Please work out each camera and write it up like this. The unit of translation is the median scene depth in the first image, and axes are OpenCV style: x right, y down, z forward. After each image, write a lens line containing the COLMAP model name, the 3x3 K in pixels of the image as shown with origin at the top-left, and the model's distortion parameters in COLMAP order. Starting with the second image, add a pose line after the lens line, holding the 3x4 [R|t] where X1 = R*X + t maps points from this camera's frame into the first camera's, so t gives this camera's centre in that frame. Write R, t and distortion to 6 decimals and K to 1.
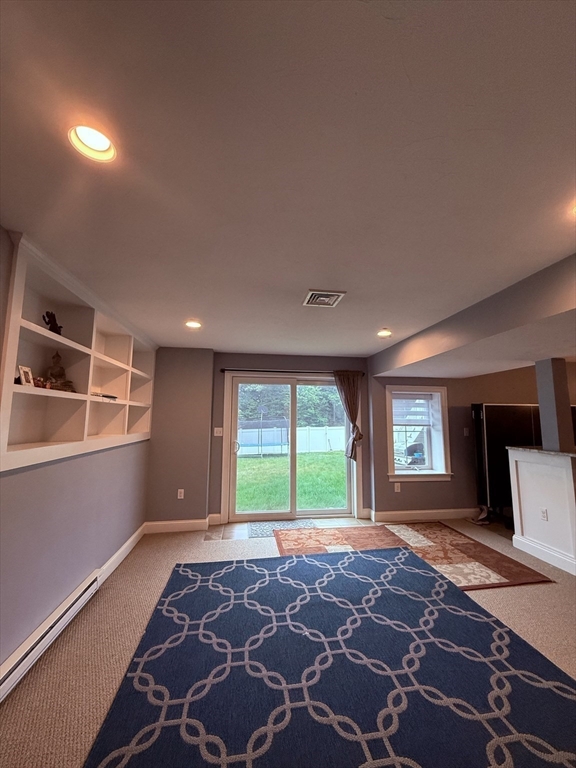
lens RADIAL K [[302.0, 0, 288.9], [0, 302.0, 383.6], [0, 0, 1]] dist [0.002126, -0.000213]
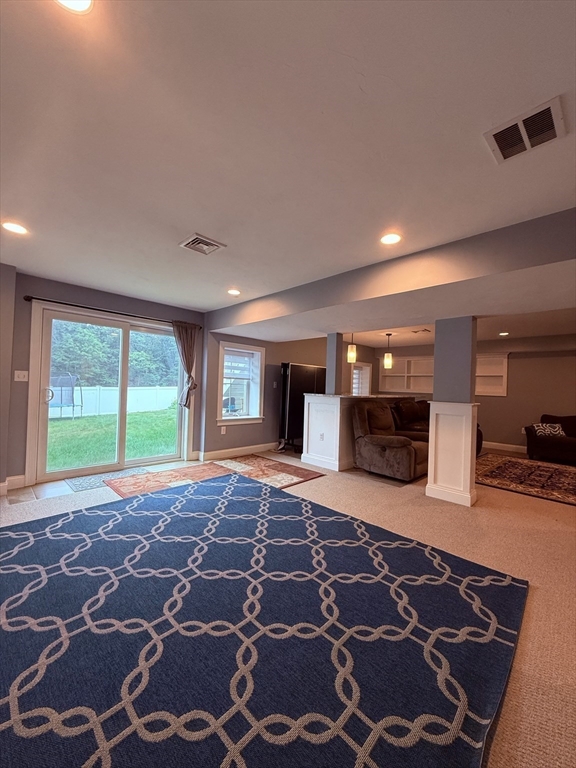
lens RADIAL K [[302.0, 0, 284.5], [0, 302.0, 383.8], [0, 0, 1]] dist [0.002126, -0.000213]
pose [[0.801743, 0.026428, 0.597084, -0.177591], [-0.097868, 0.991342, 0.087535, 0.049887], [-0.589602, -0.128616, 0.797388, -0.047781]]
